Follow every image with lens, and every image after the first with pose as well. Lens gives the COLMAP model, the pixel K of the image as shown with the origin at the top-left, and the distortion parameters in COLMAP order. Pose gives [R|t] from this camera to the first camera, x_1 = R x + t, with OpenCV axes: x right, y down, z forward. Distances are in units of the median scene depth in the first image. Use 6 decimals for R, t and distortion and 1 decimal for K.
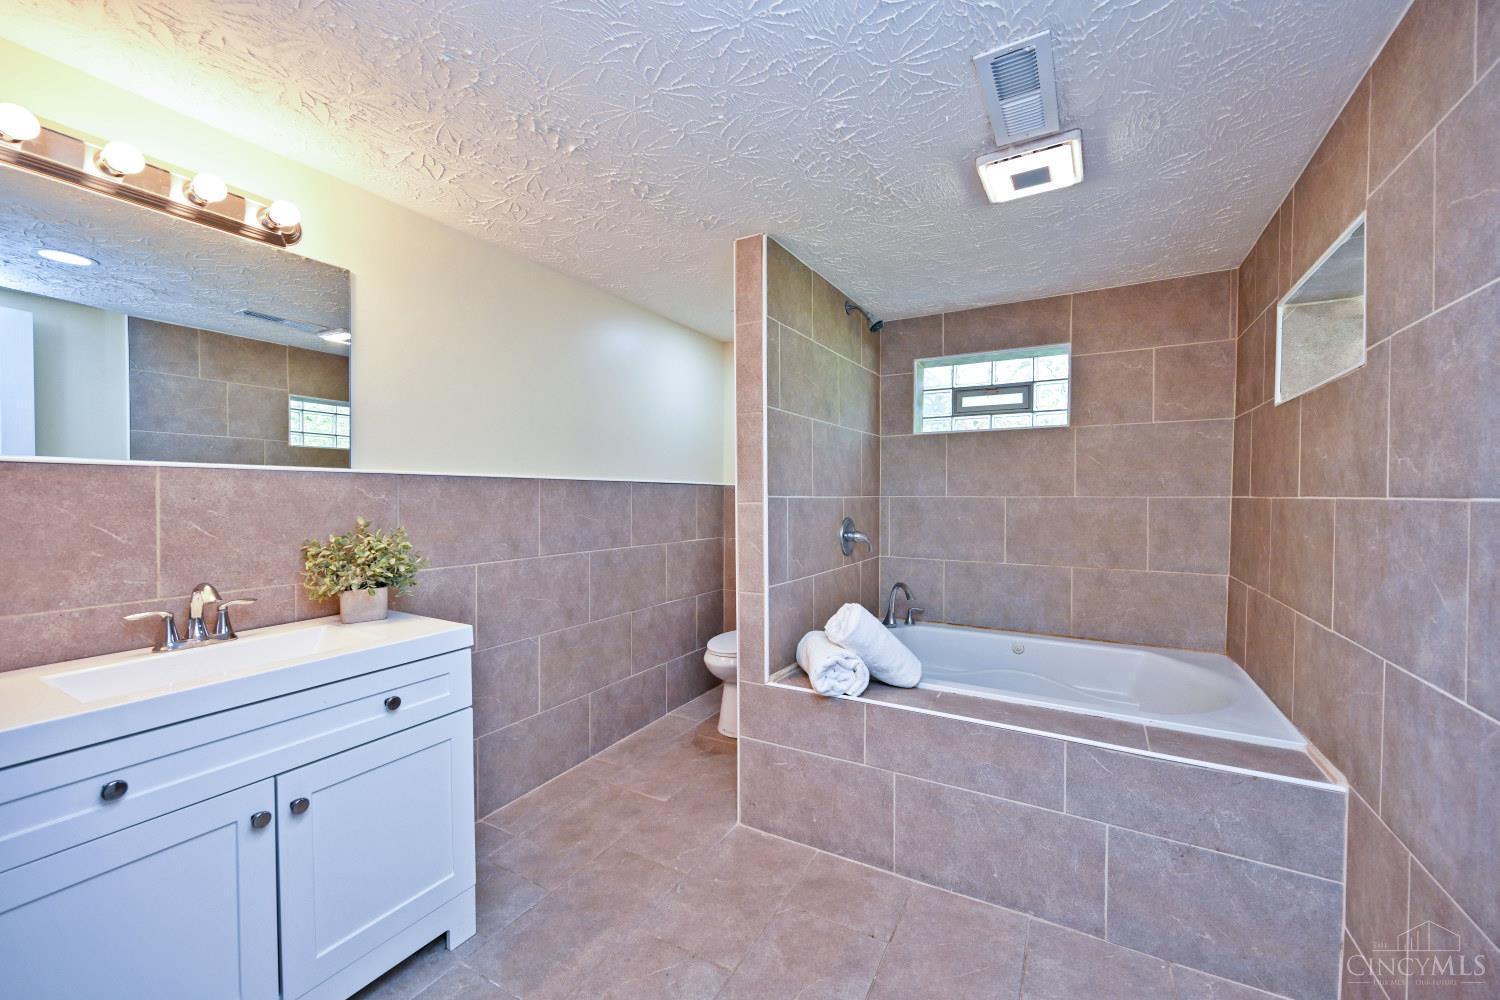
lens RADIAL K [[592.8, 0, 753.1], [0, 592.8, 504.4], [0, 0, 1]] dist [0.000676, 0.000174]
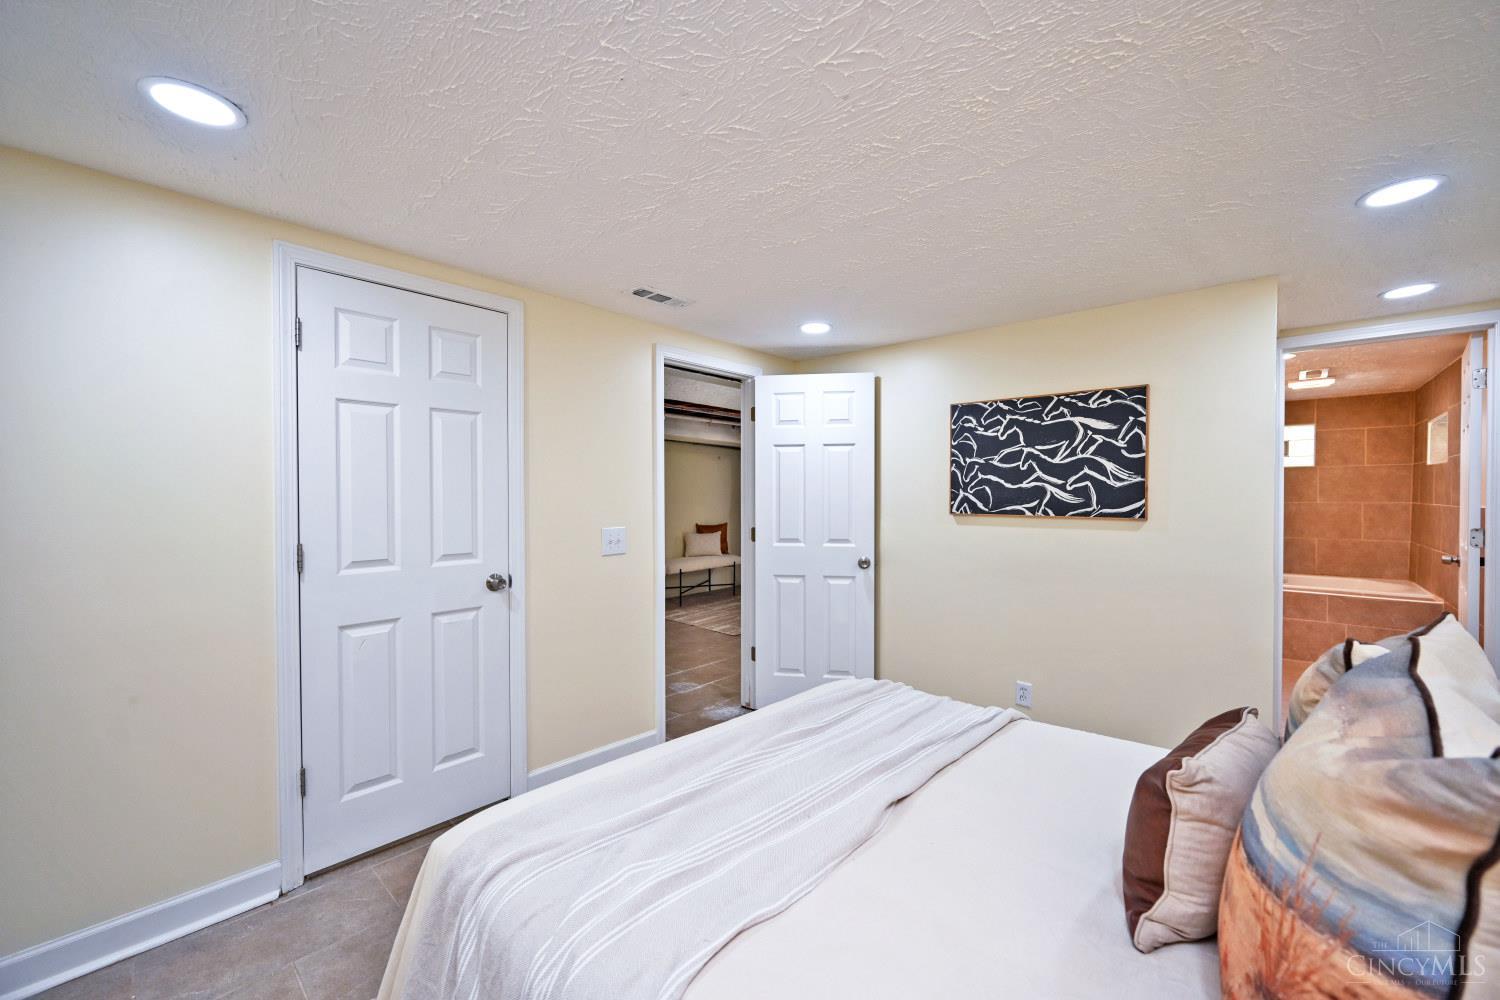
lens RADIAL K [[592.8, 0, 754.2], [0, 592.8, 498.2], [0, 0, 1]] dist [0.000676, 0.000174]
pose [[0.978719, 0.000882, -0.205204, -0.946120], [-0.002255, 0.999977, -0.006455, -0.010363], [0.205194, 0.006780, 0.978698, -1.400968]]
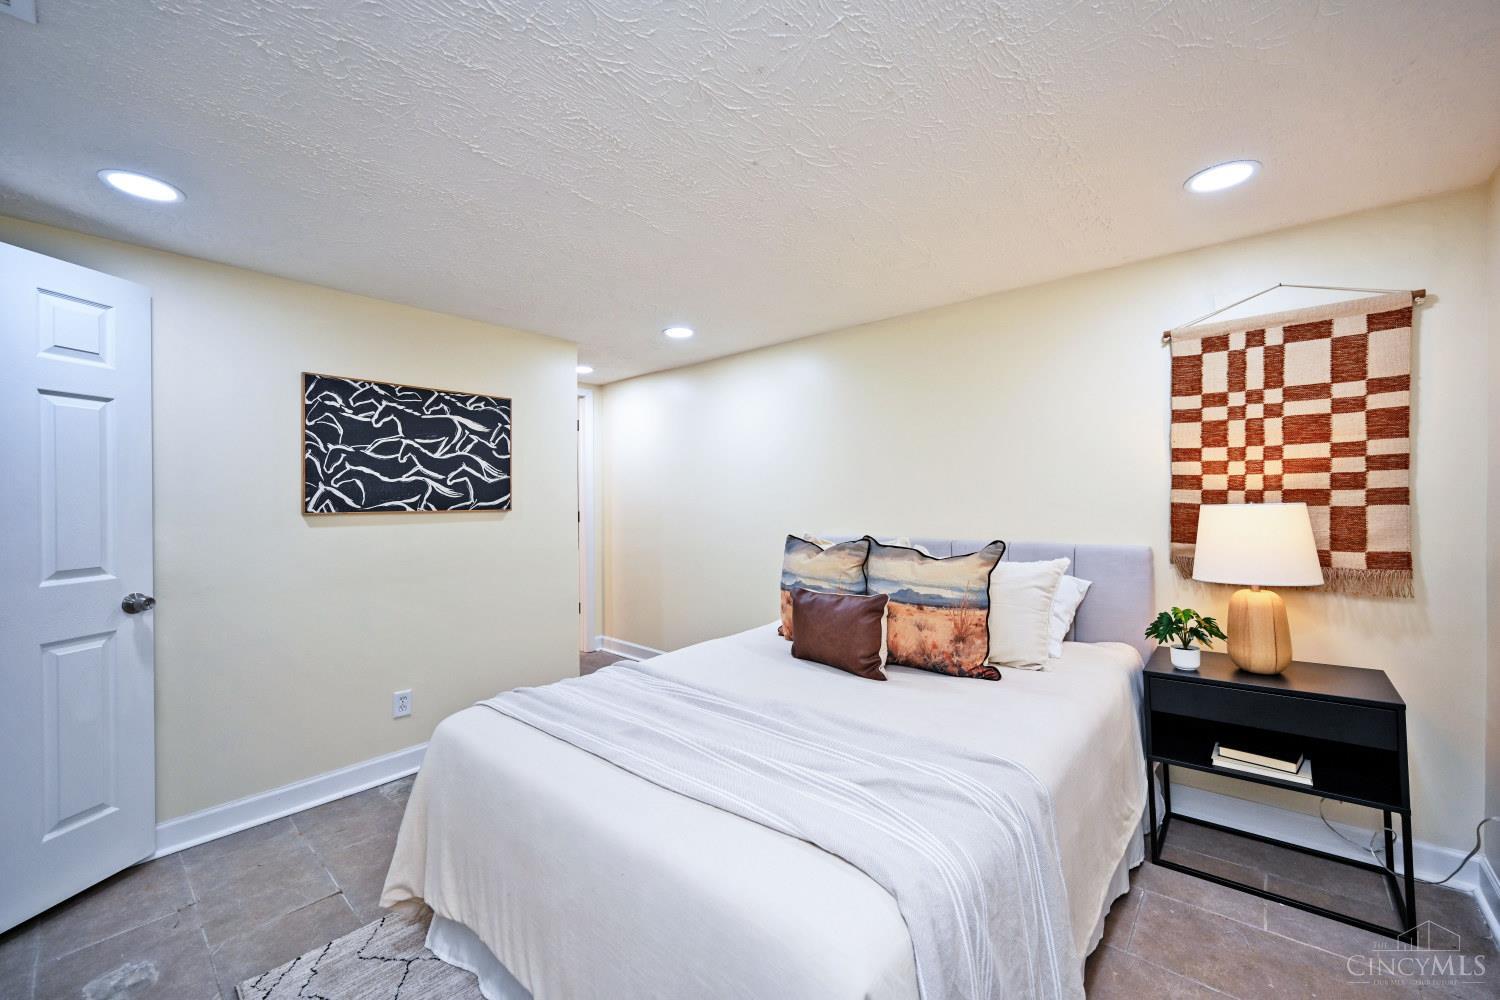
lens RADIAL K [[592.8, 0, 757.2], [0, 592.8, 497.0], [0, 0, 1]] dist [0.000676, 0.000174]
pose [[0.183374, -0.004046, 0.983035, -2.603039], [0.019718, 0.999805, 0.000437, 0.016452], [-0.982845, 0.019303, 0.183418, -0.391453]]
